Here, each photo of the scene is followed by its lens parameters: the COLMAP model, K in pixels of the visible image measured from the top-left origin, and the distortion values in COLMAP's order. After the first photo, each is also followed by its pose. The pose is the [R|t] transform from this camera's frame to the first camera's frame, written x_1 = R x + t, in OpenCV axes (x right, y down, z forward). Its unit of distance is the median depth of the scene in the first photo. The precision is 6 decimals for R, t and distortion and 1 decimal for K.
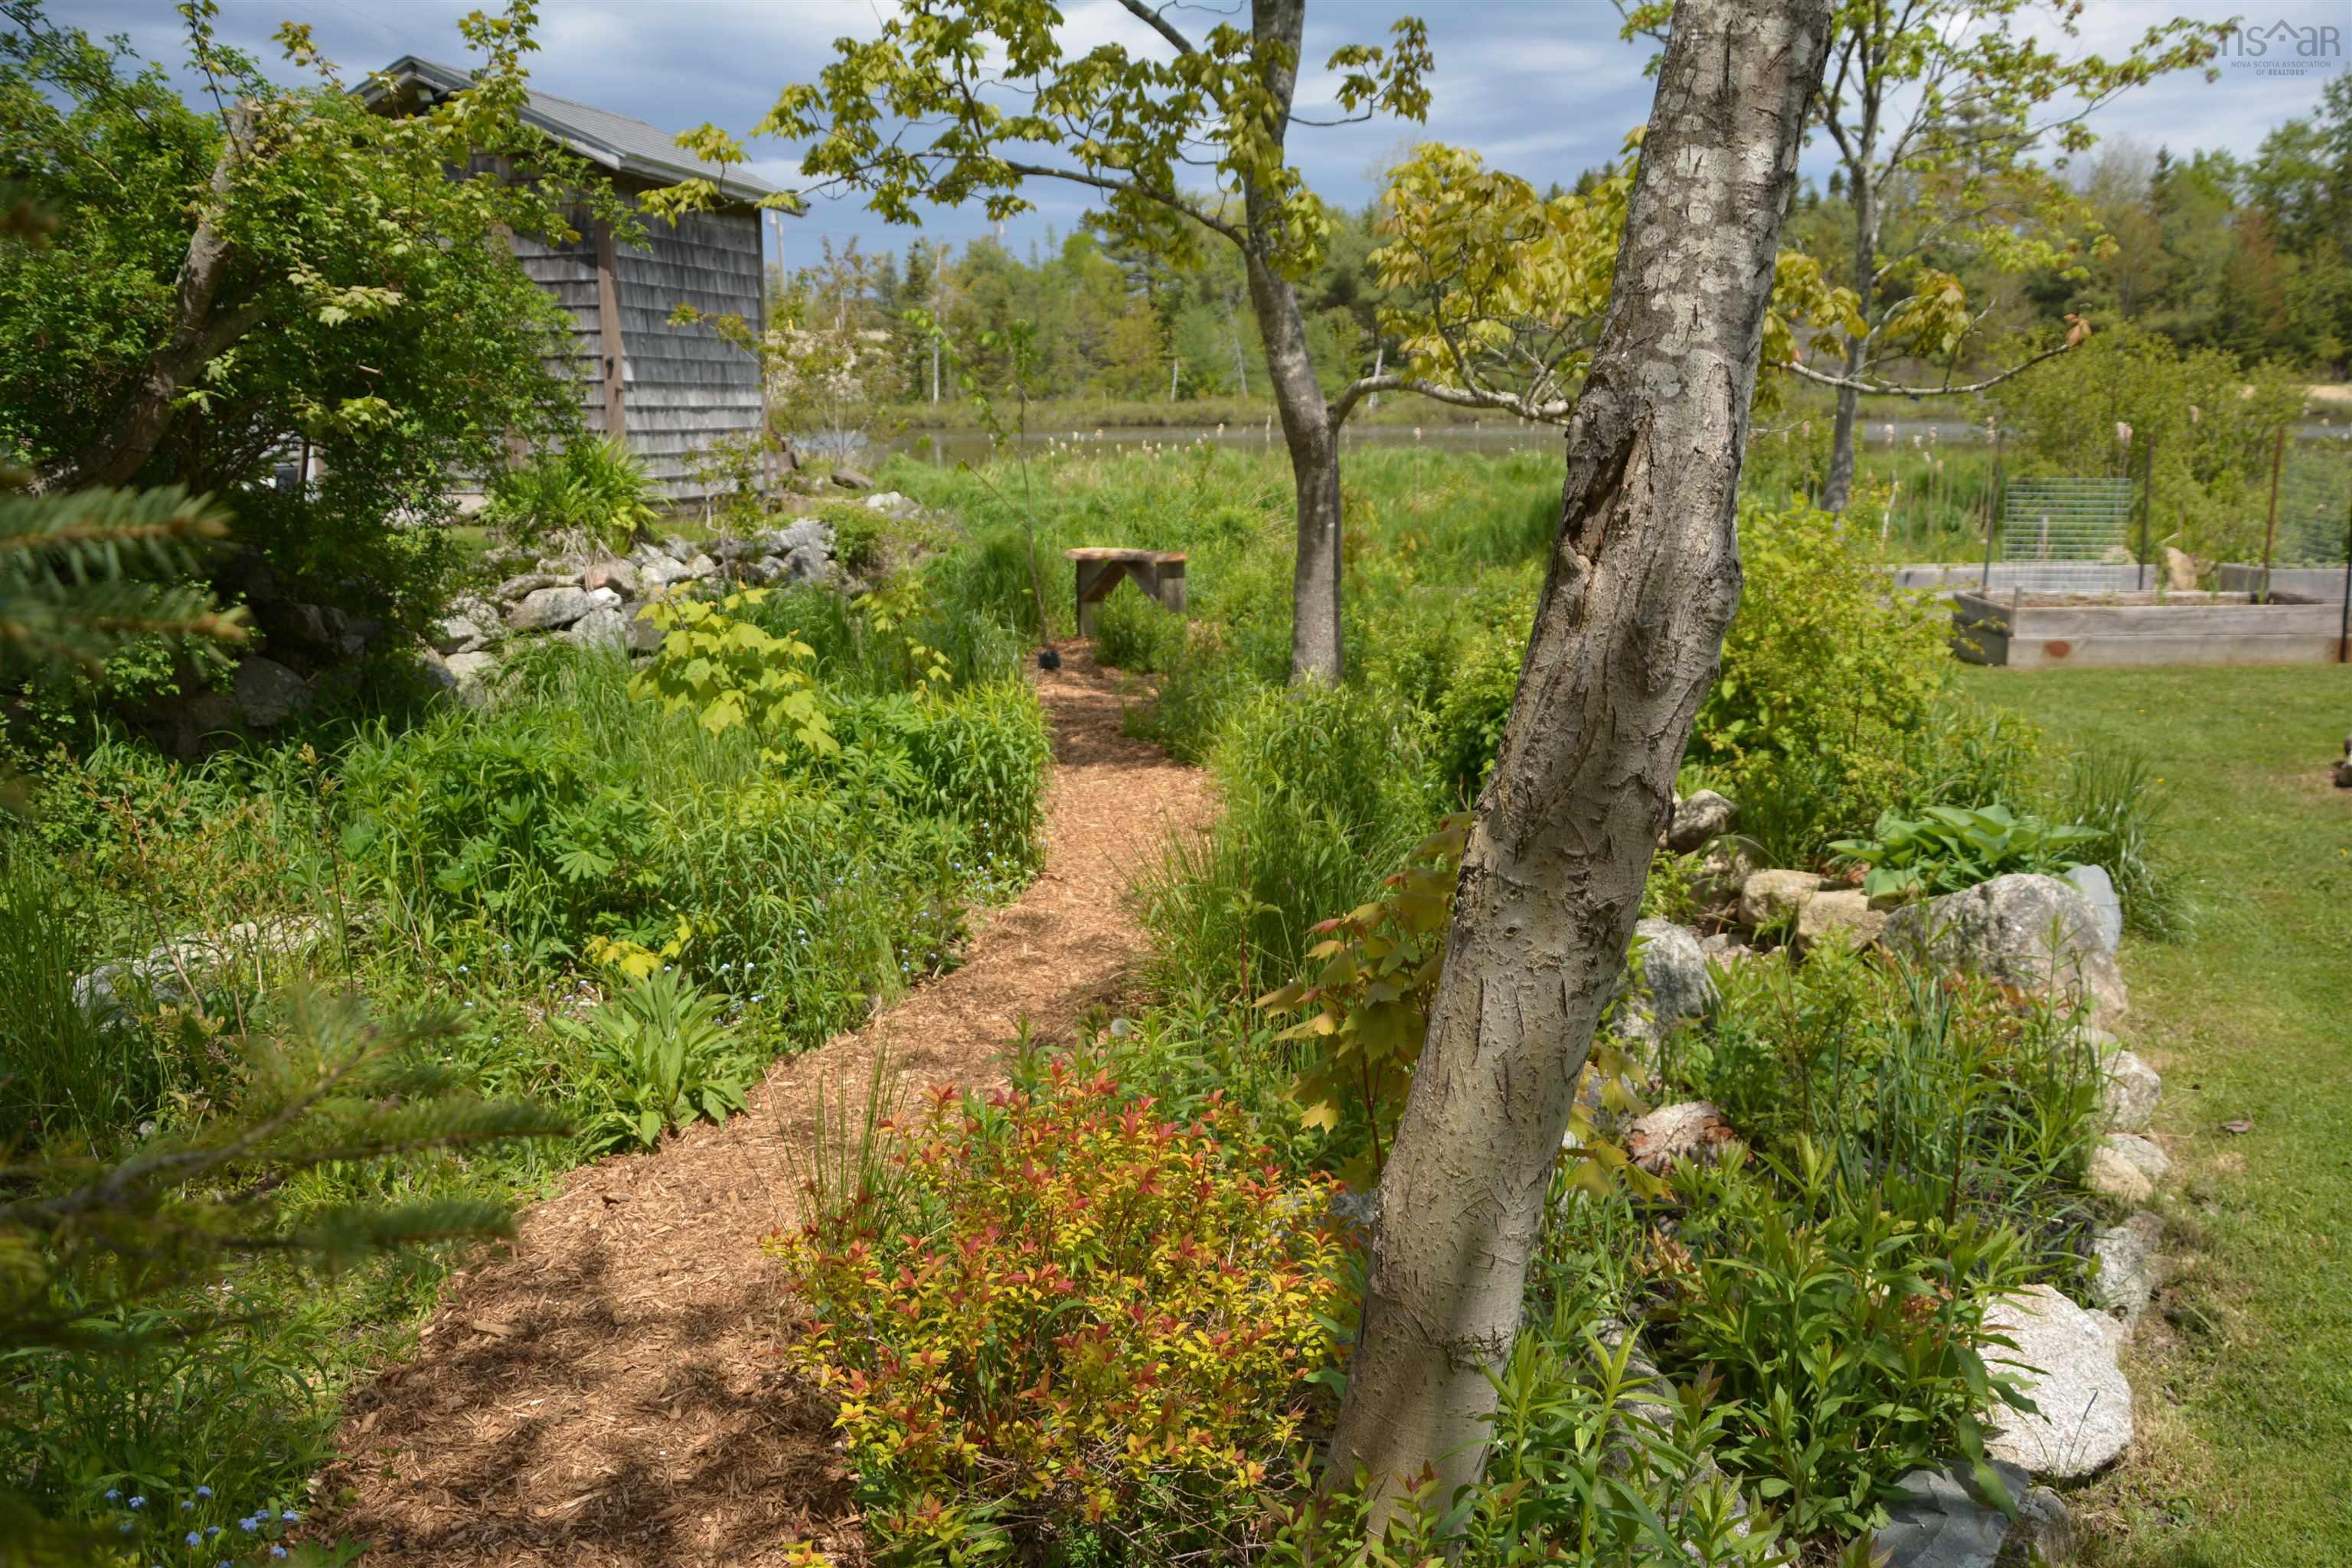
lens RADIAL K [[1837.1, 0, 1176.0], [0, 1837.1, 784.0], [0, 0, 1]] dist [-0.026464, 0.016997]
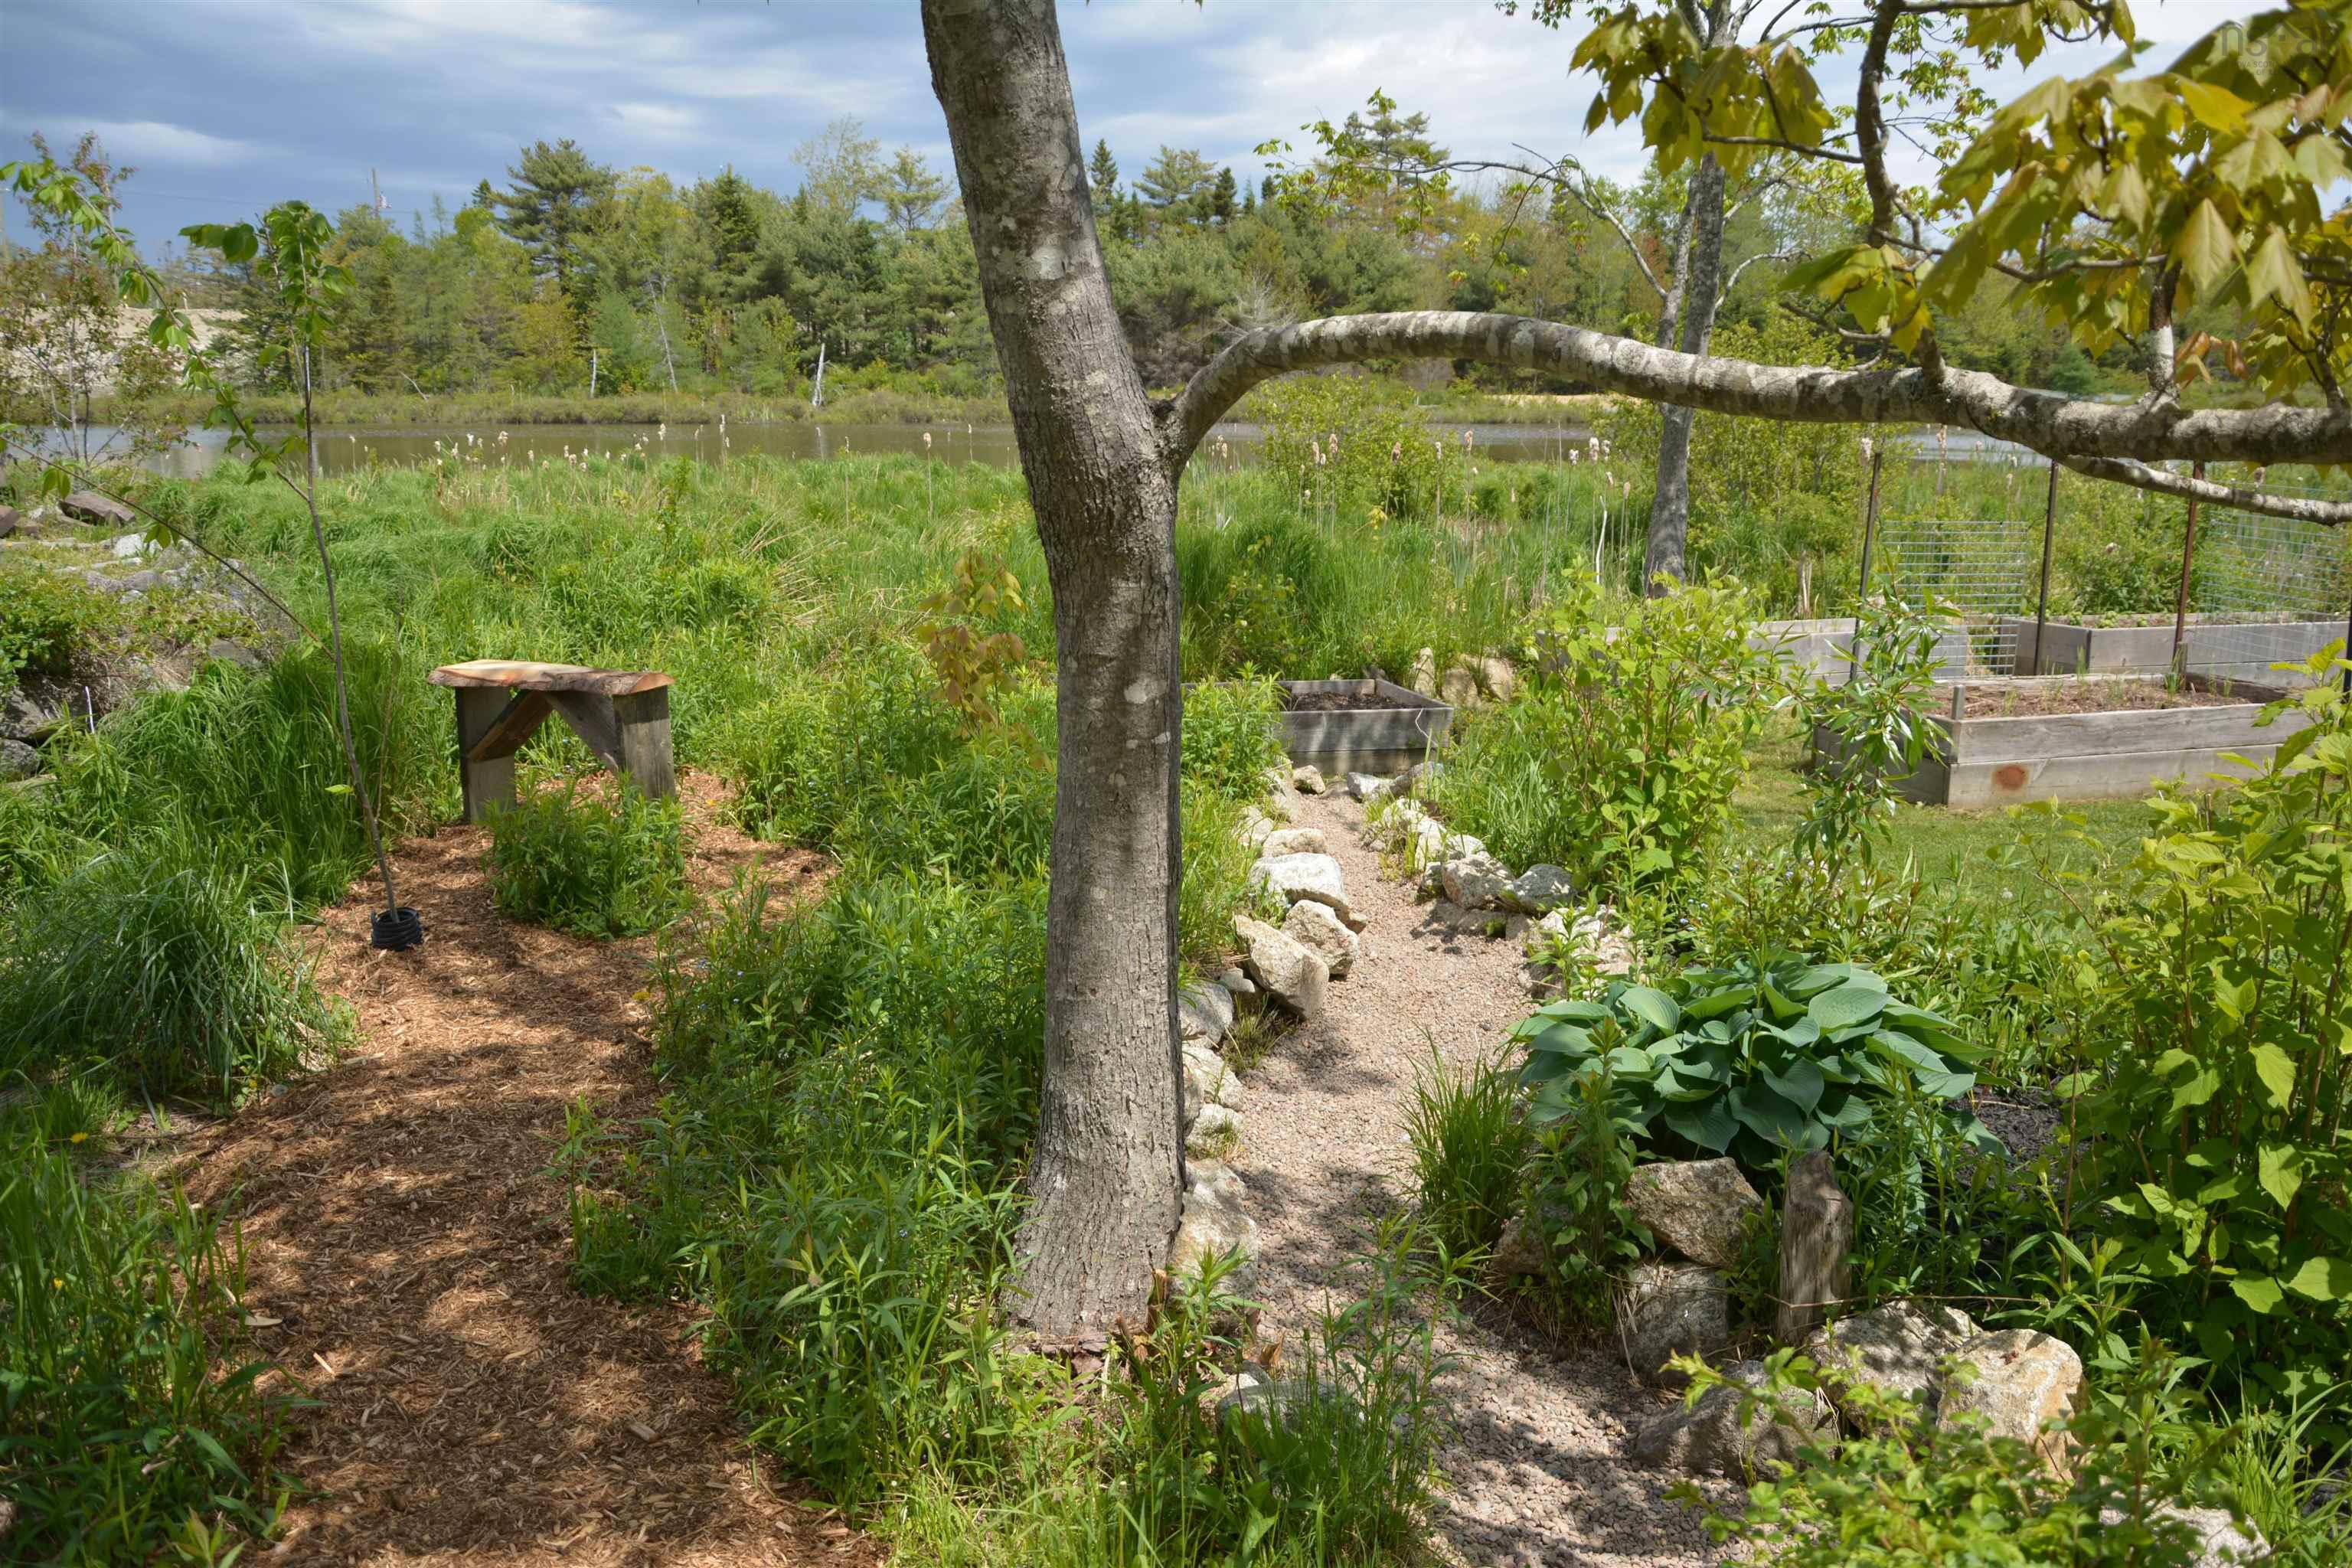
lens RADIAL K [[1837.1, 0, 1176.0], [0, 1837.1, 784.0], [0, 0, 1]] dist [-0.026464, 0.016997]
pose [[0.954611, -0.046110, 0.294266, -0.002801], [0.045996, 0.998915, 0.007311, -0.020227], [-0.294284, 0.006555, 0.955696, 0.098968]]
